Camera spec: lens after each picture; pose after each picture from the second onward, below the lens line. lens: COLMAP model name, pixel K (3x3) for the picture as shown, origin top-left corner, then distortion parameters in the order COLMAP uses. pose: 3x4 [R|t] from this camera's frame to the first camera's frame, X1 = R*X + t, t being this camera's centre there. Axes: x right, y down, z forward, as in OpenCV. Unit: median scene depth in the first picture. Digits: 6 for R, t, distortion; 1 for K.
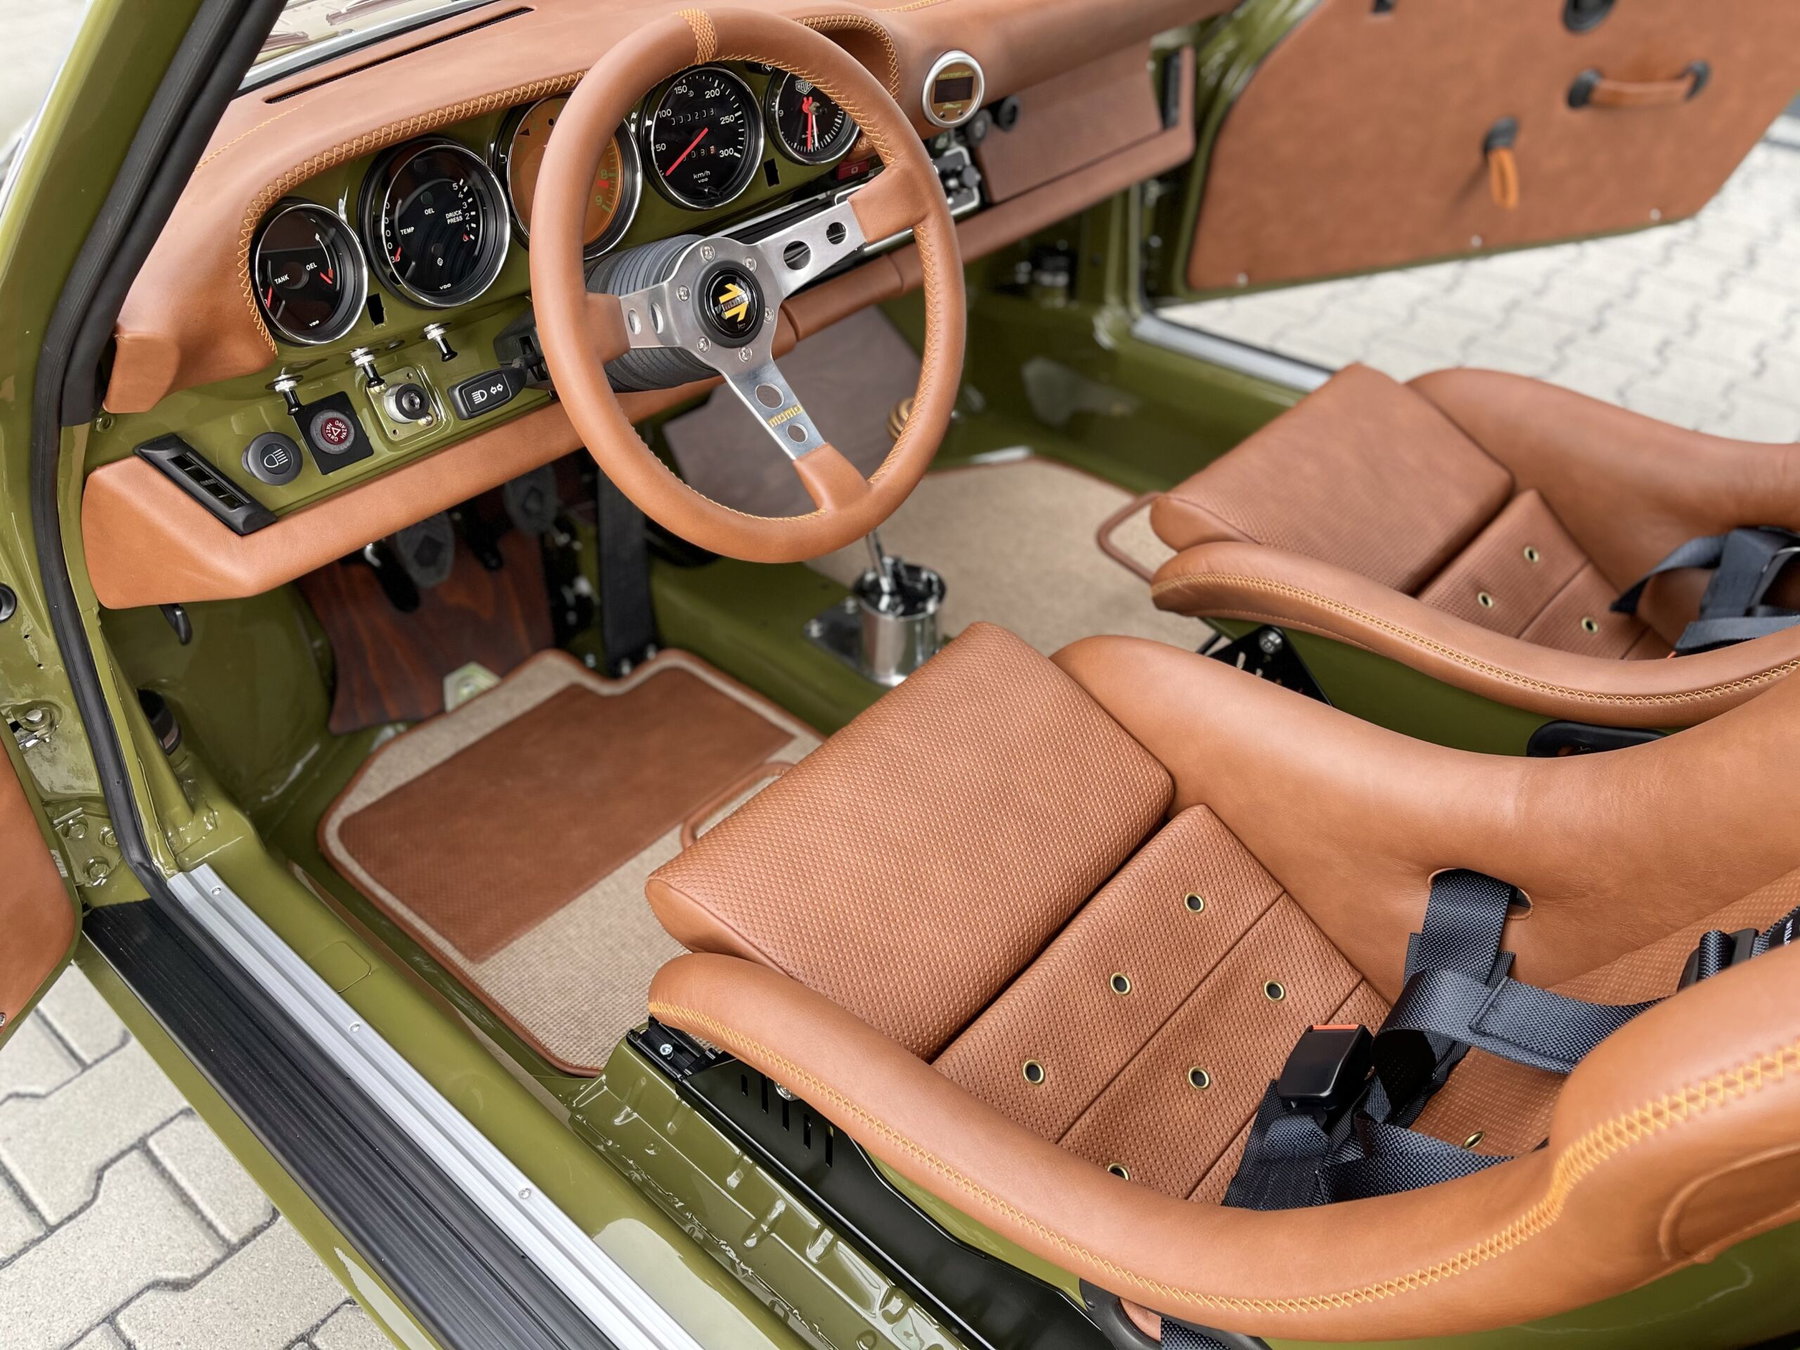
lens RADIAL K [[1373.2, 0, 900.0], [0, 1373.2, 675.0], [0, 0, 1]] dist [0.028882, -0.001025]
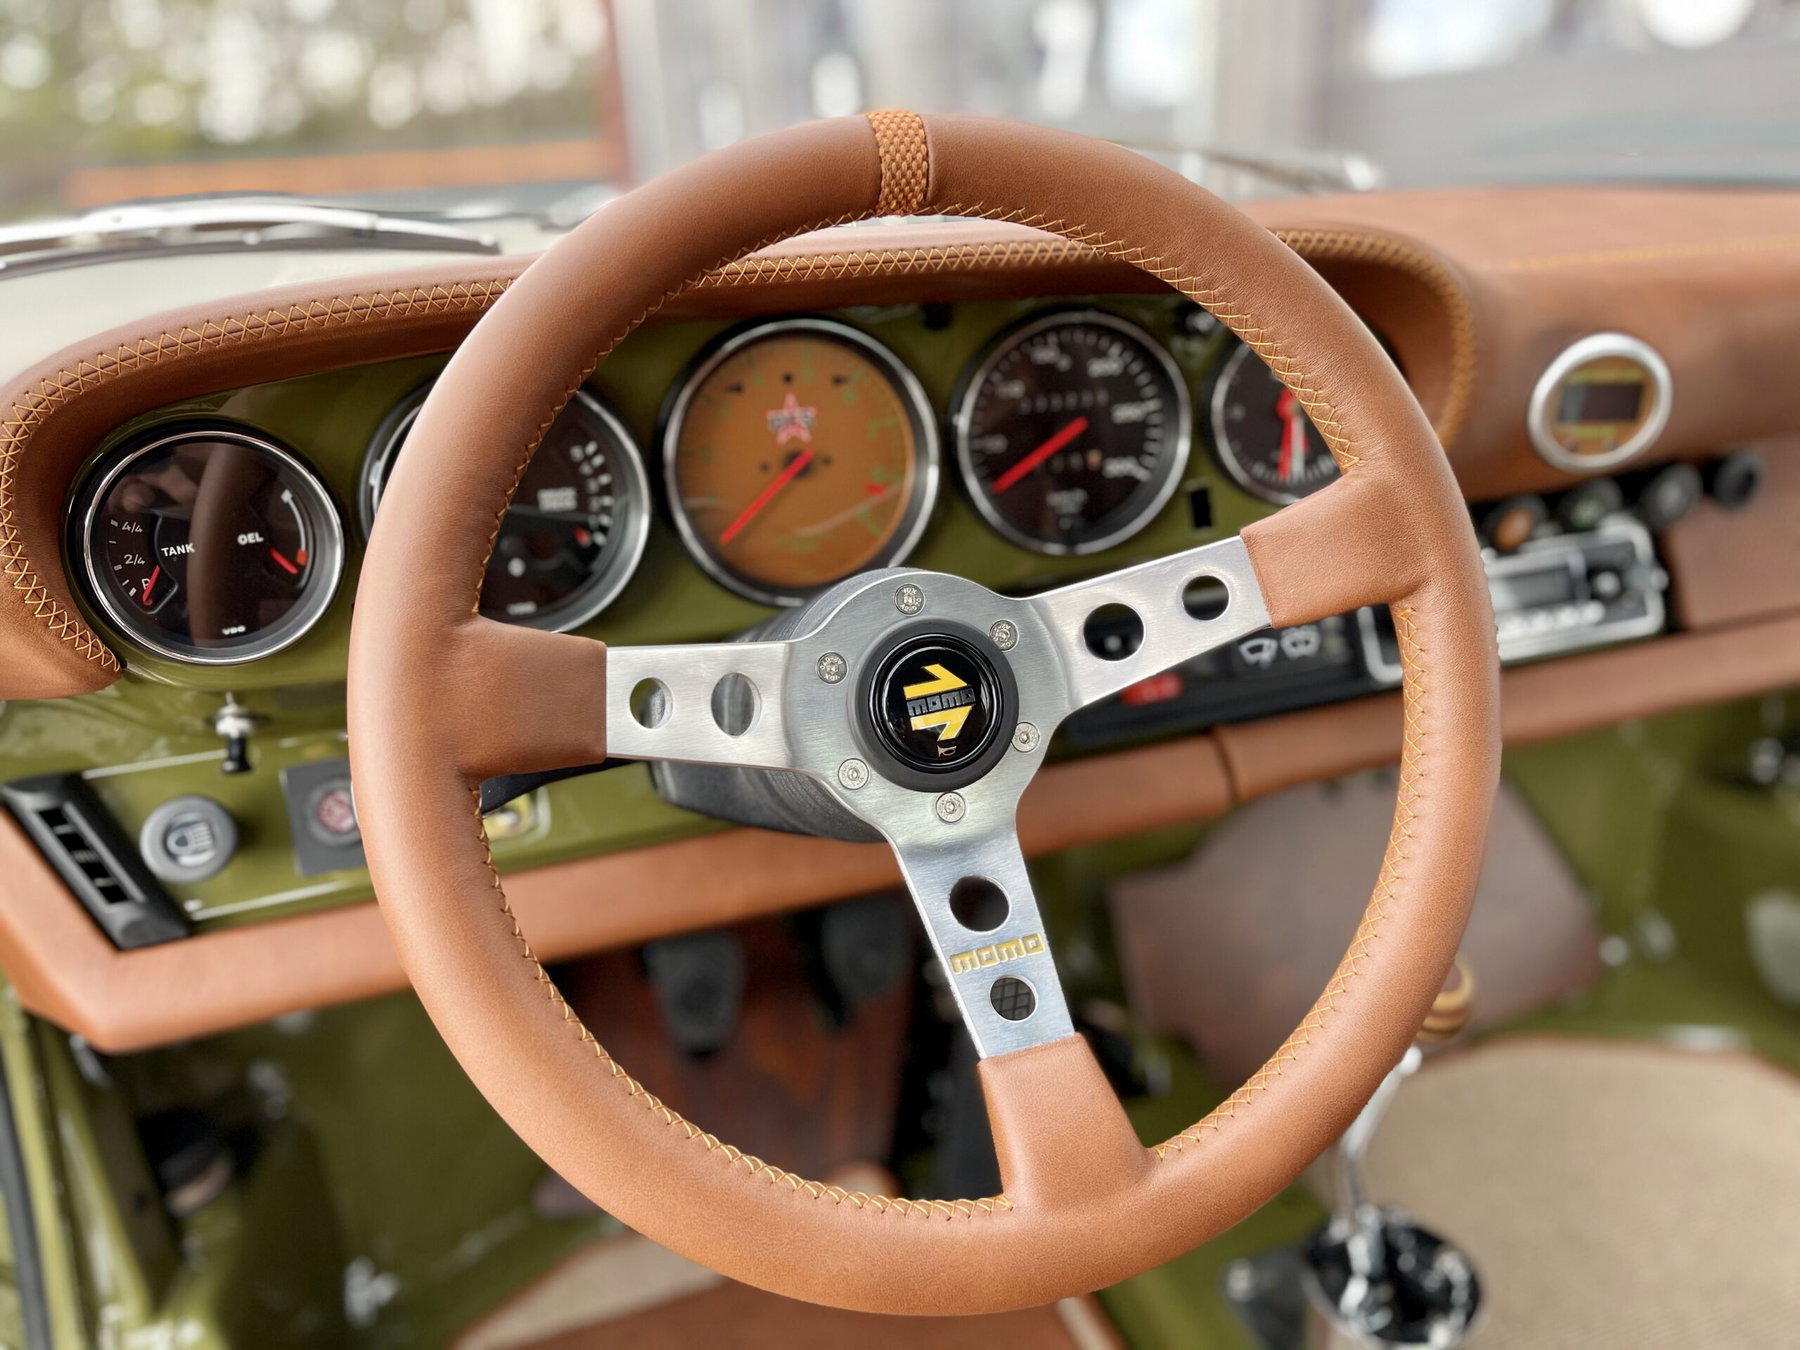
lens RADIAL K [[1373.2, 0, 900.0], [0, 1373.2, 675.0], [0, 0, 1]] dist [0.028882, -0.001025]
pose [[0.865607, 0.133867, -0.482498, 0.086250], [-0.267560, 0.938156, -0.219717, -0.151609], [0.423245, 0.319286, 0.847891, 0.520210]]
